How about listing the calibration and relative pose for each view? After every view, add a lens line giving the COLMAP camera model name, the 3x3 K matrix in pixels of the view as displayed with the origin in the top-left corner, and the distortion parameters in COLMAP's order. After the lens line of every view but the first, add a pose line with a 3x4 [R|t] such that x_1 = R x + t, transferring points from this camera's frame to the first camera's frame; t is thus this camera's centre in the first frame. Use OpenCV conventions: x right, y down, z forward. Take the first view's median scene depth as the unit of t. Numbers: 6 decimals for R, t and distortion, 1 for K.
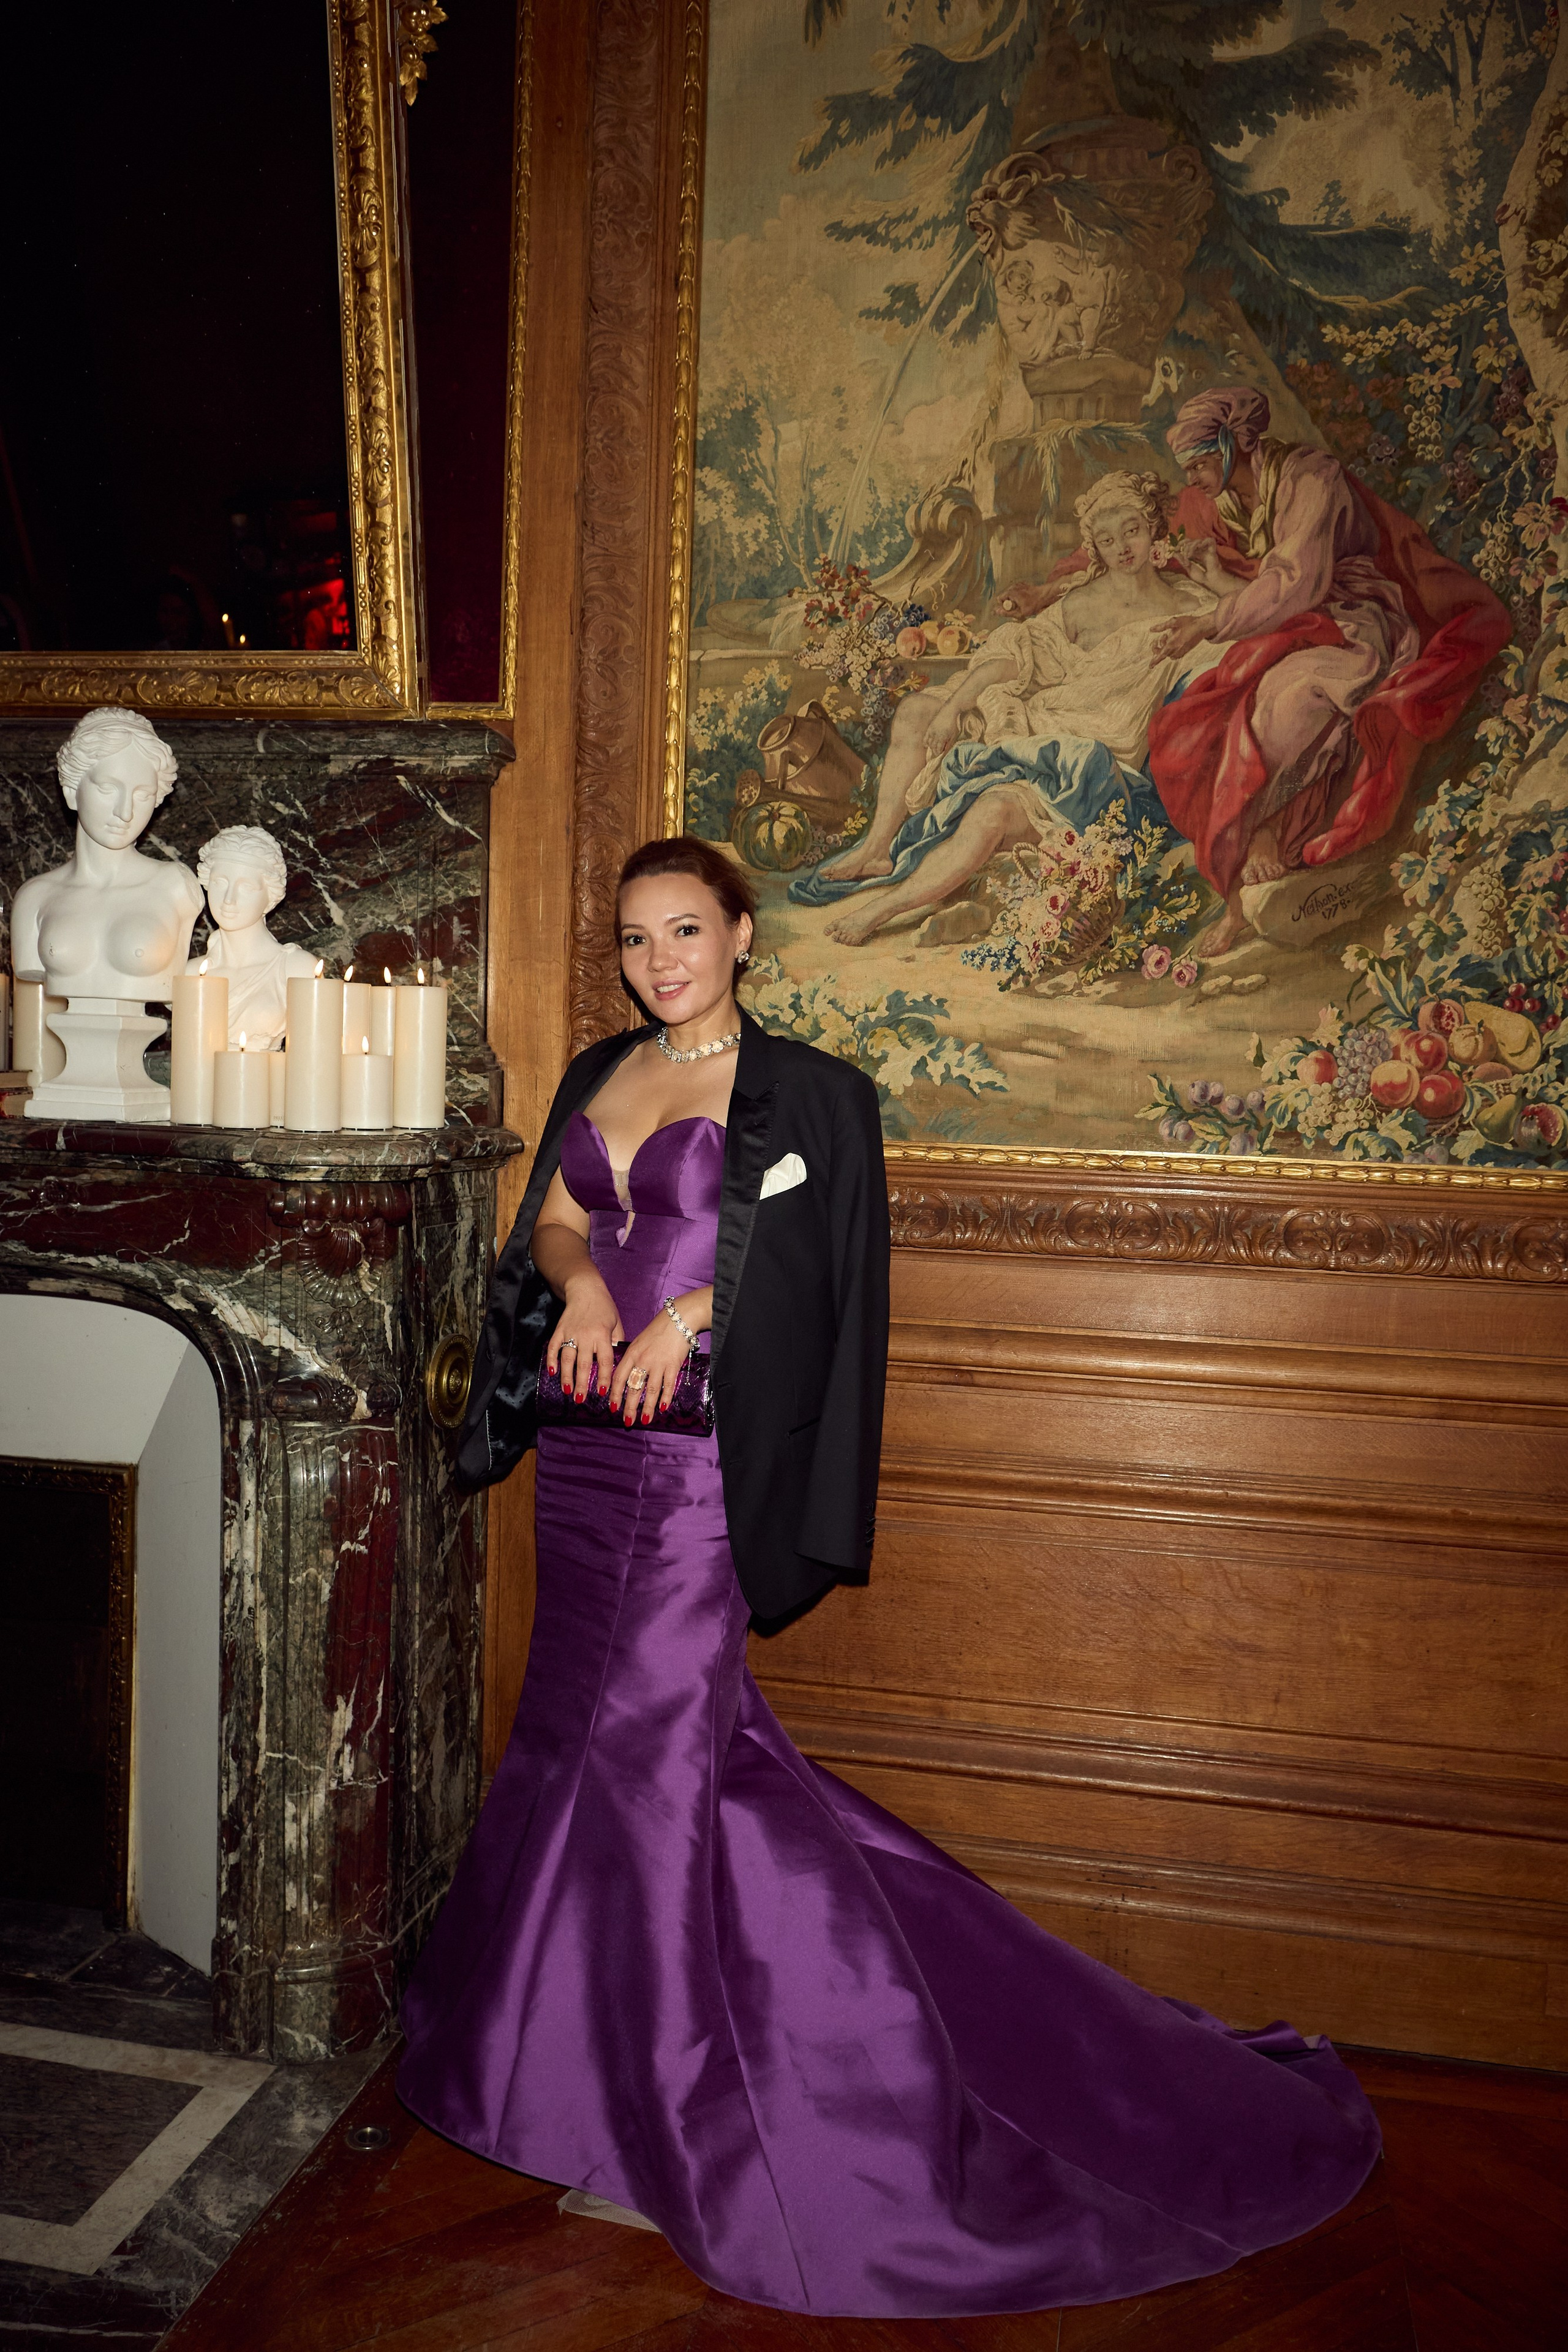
lens RADIAL K [[2008.7, 0, 750.5], [0, 2008.7, 1176.2], [0, 0, 1]] dist [-0.001762, -0.011826]
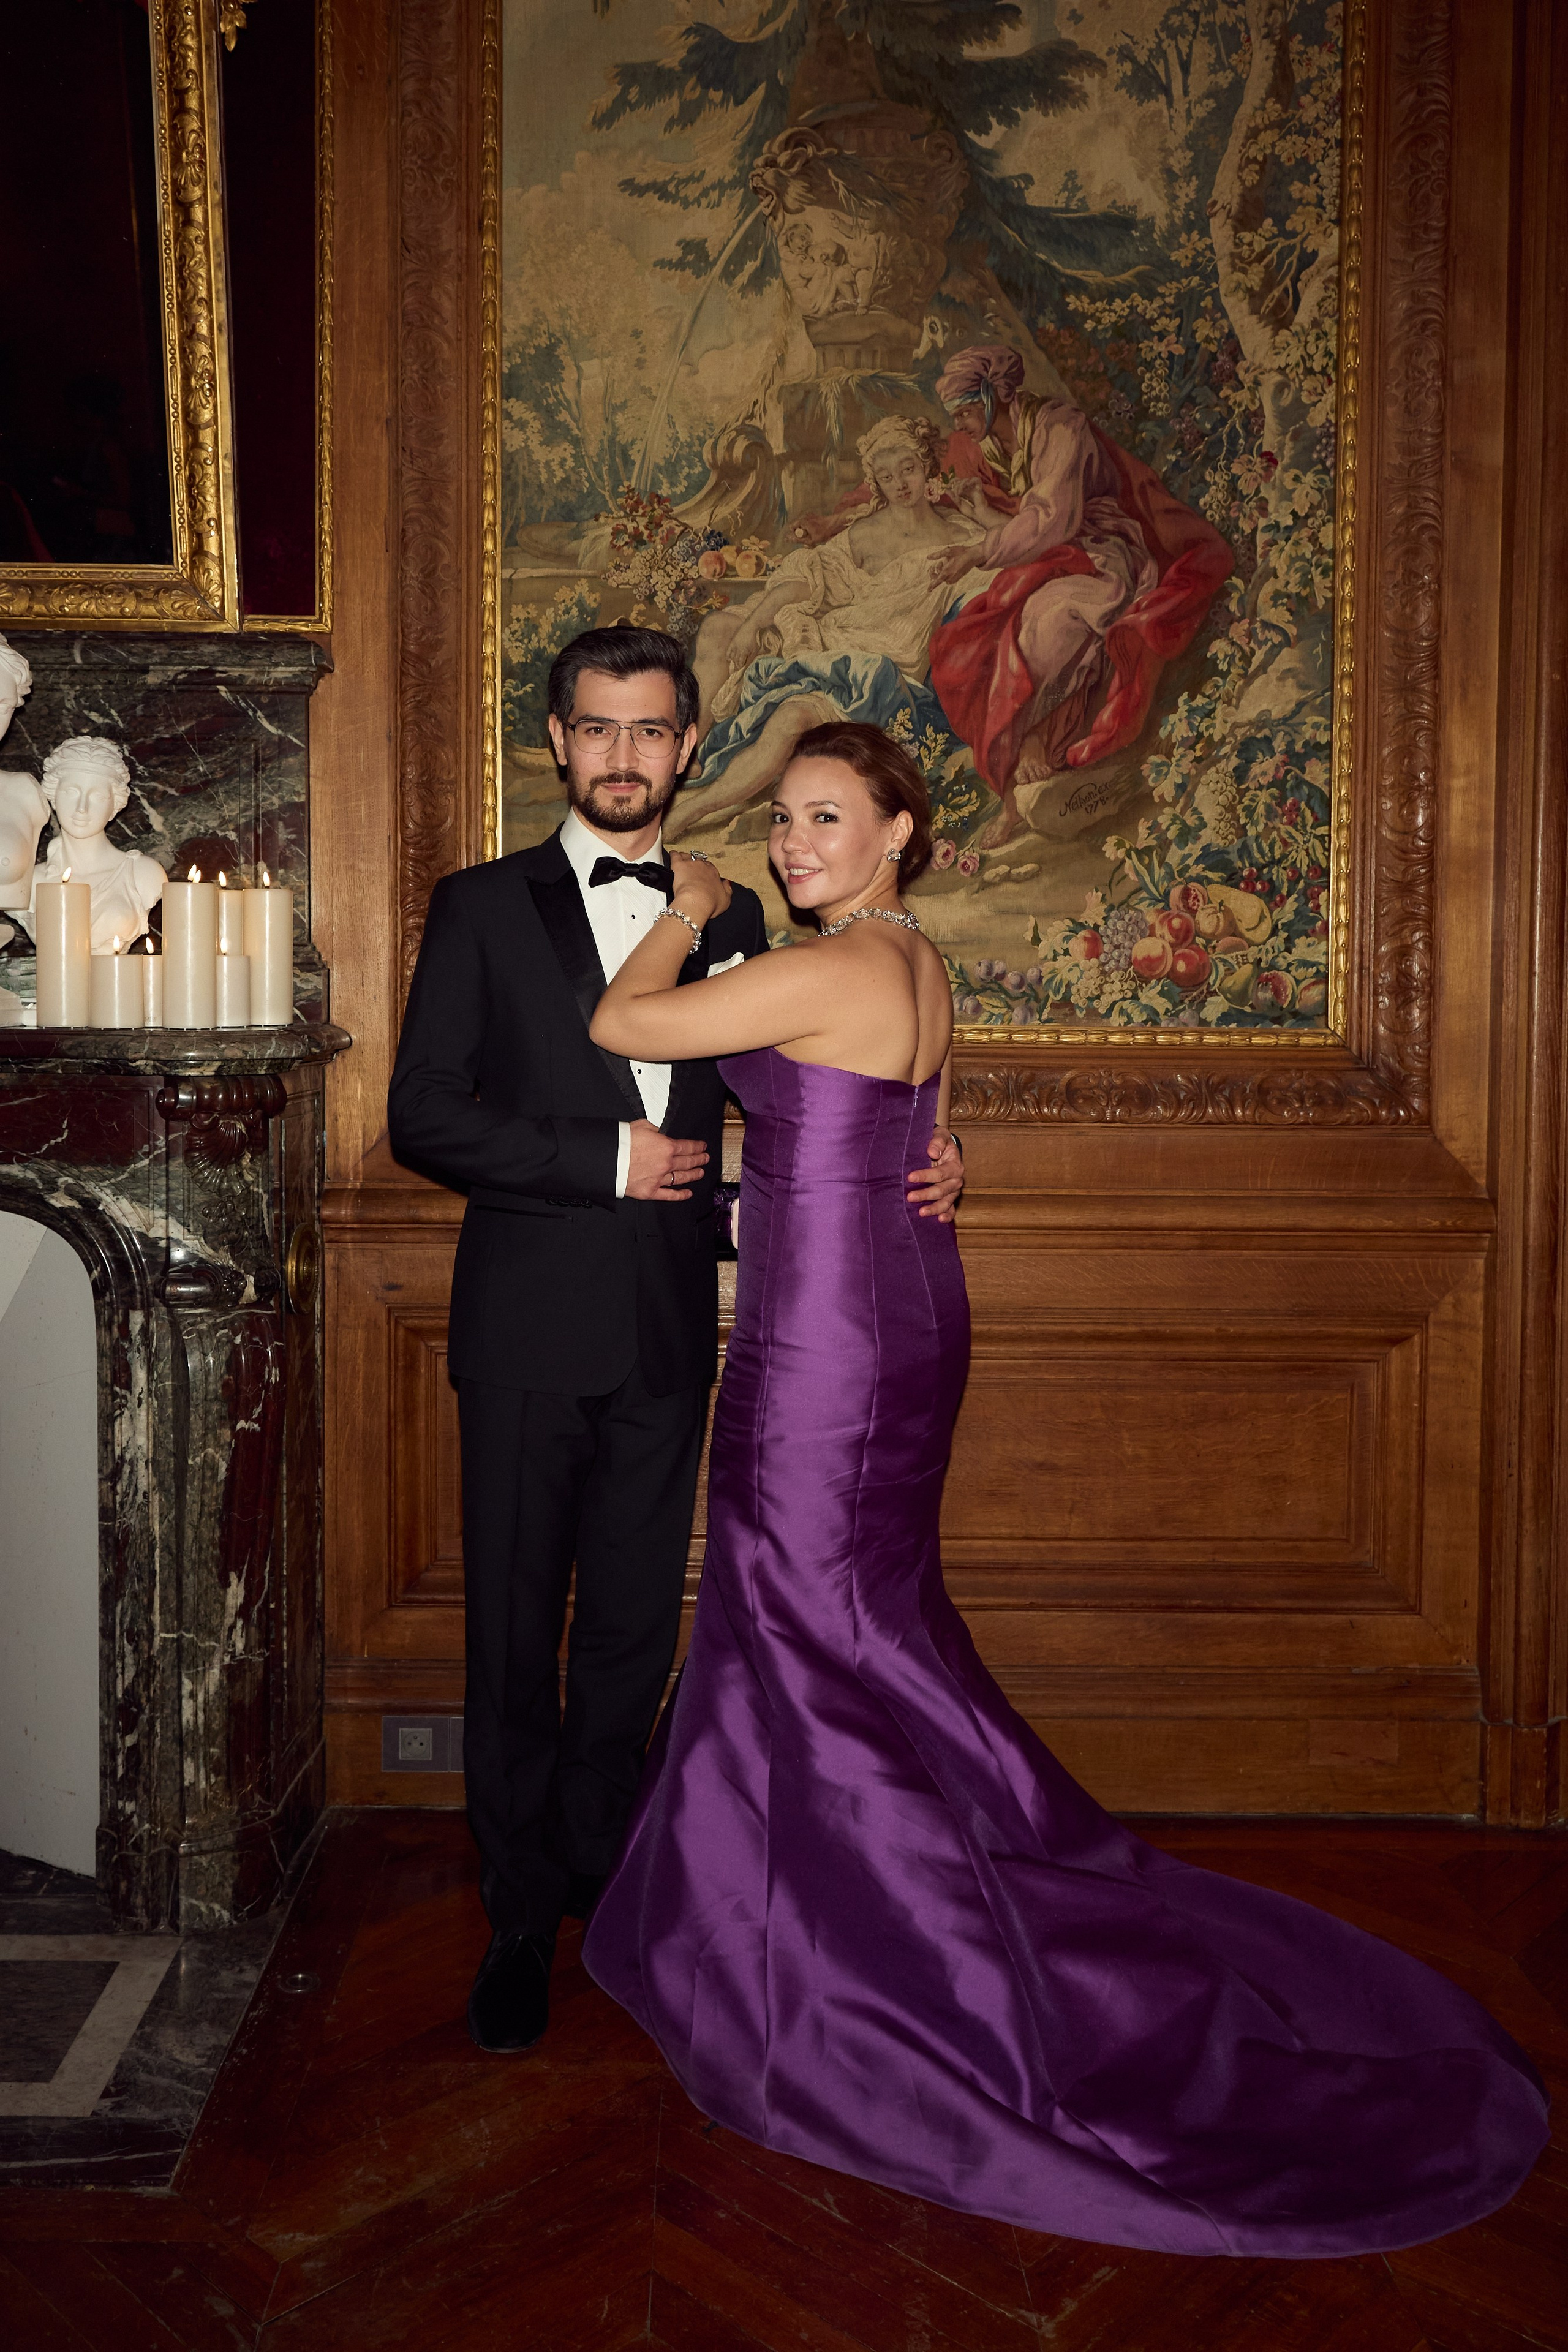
lens RADIAL K [[2233.1, 0, 712.0], [0, 2233.1, 1051.2], [0, 0, 1]] dist [-0.017471, 0.002340]
pose [[0.975988, -0.034998, 0.214993, -0.195030], [0.039367, 0.999096, -0.016071, 0.017465], [-0.214236, 0.024149, 0.976483, -0.179837]]
